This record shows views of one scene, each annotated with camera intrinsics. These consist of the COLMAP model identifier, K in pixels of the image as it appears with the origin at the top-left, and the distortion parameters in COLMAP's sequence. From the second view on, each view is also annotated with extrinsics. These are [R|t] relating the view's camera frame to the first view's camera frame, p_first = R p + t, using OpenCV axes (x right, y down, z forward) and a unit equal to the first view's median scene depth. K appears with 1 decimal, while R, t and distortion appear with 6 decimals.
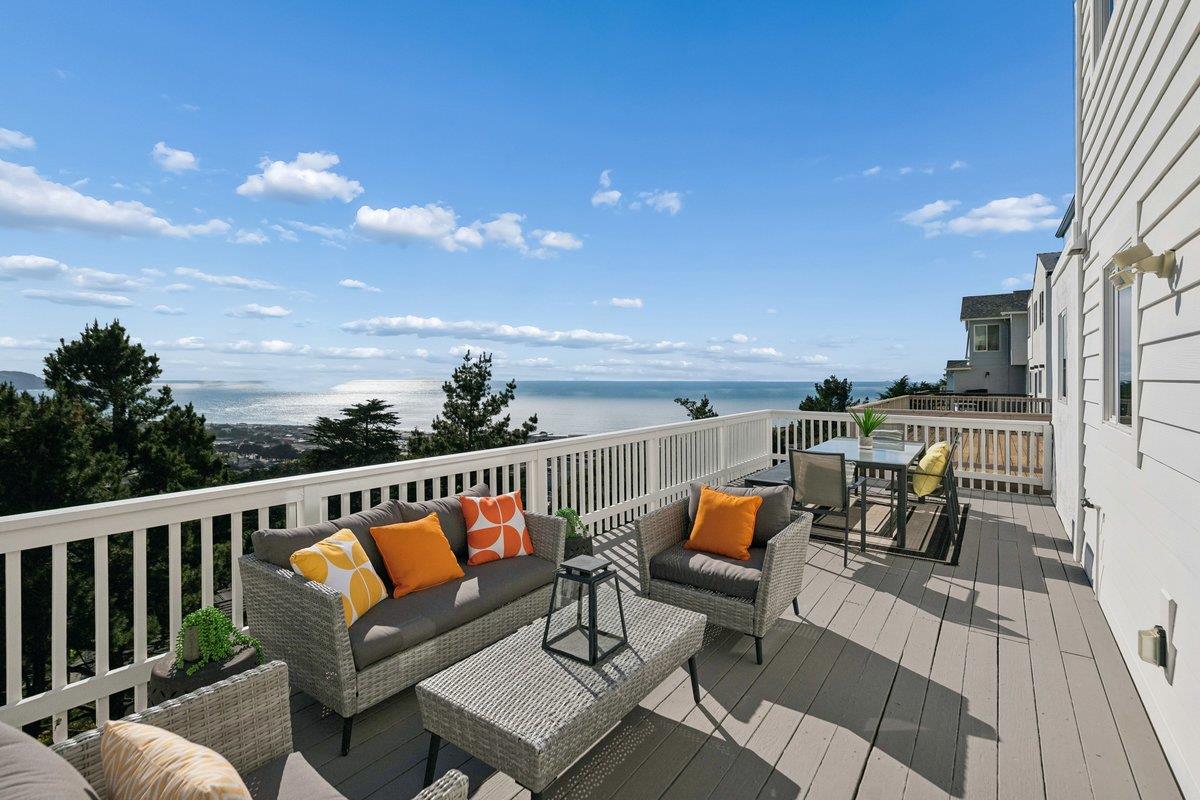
lens RADIAL K [[567.8, 0, 590.7], [0, 567.8, 374.4], [0, 0, 1]] dist [-0.005781, 0.000252]
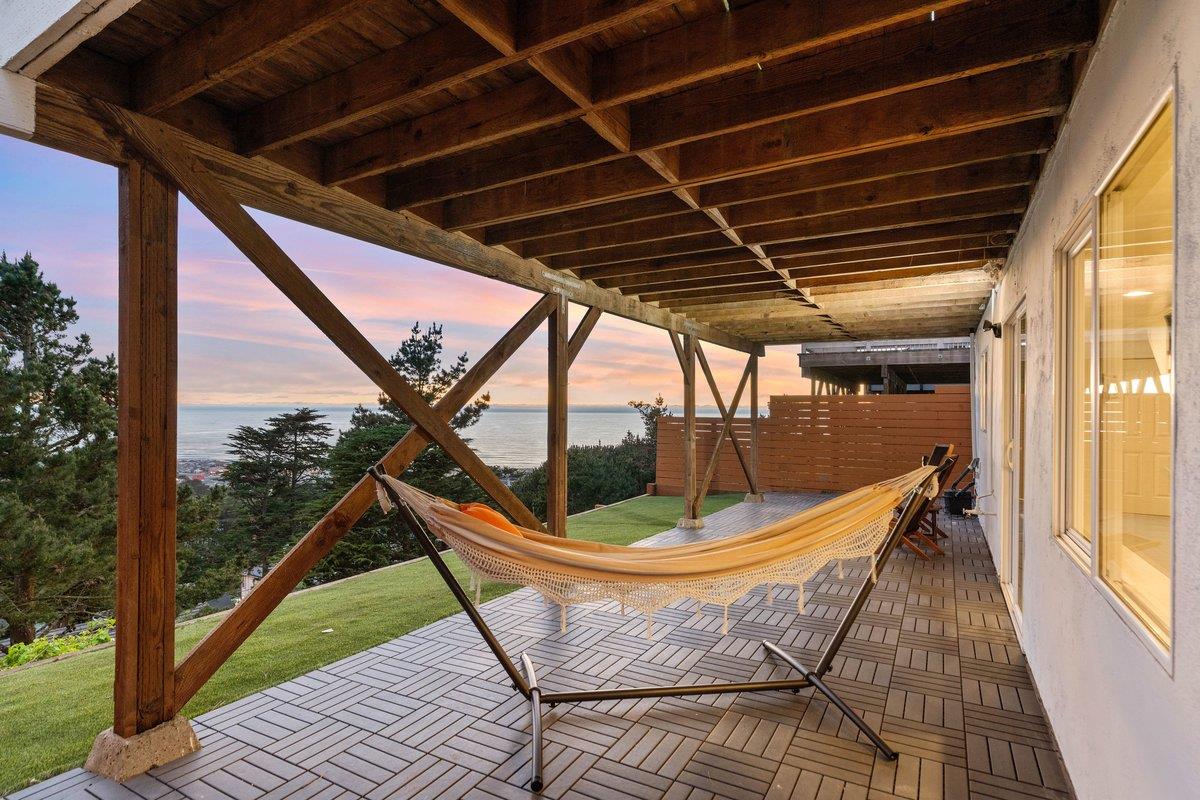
lens RADIAL K [[600.9, 0, 593.4], [0, 600.9, 411.8], [0, 0, 1]] dist [-0.004327, -0.000657]
pose [[0.995522, 0.003055, 0.094480, -0.016188], [-0.003508, 0.999983, 0.004629, 0.102292], [-0.094464, -0.004940, 0.995516, -0.030123]]
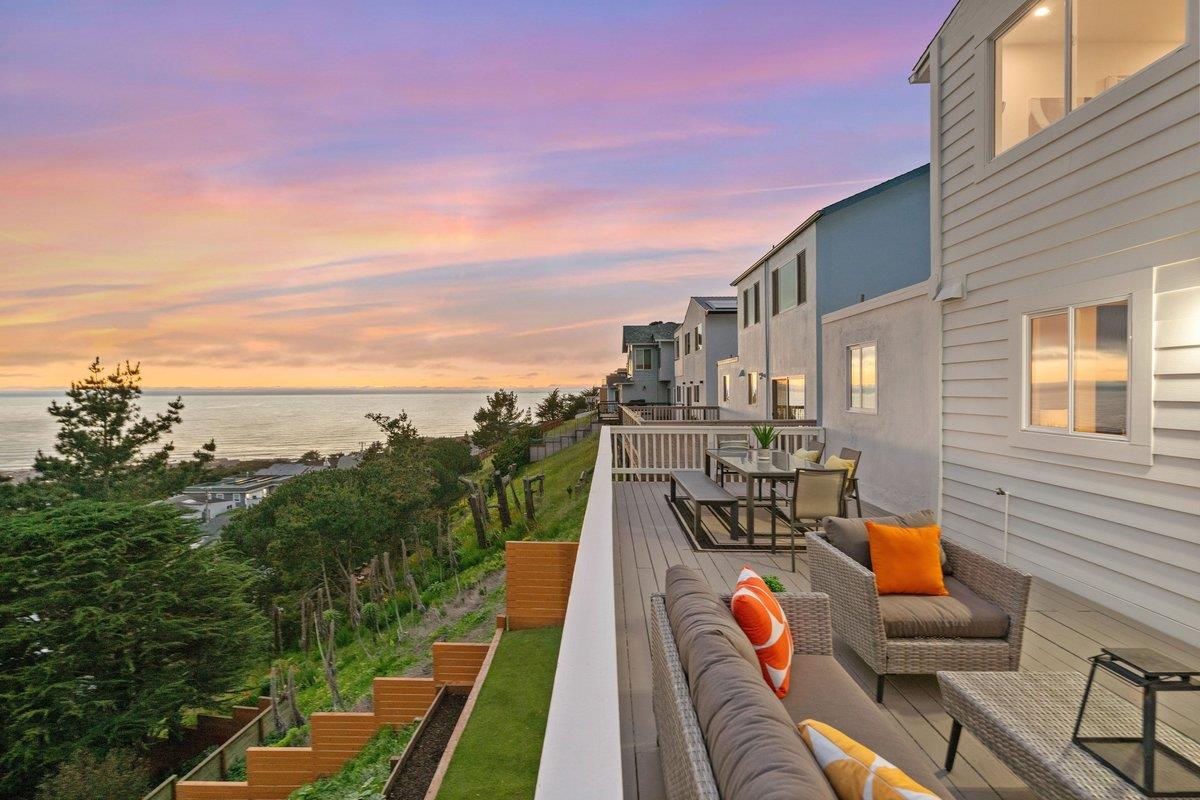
lens RADIAL K [[538.2, 0, 598.4], [0, 538.2, 409.2], [0, 0, 1]] dist [0.000577, 0.000151]
pose [[0.822827, -0.026073, 0.567693, -0.081732], [0.003798, 0.999177, 0.040386, -0.002044], [-0.568279, -0.031075, 0.822249, 0.070109]]
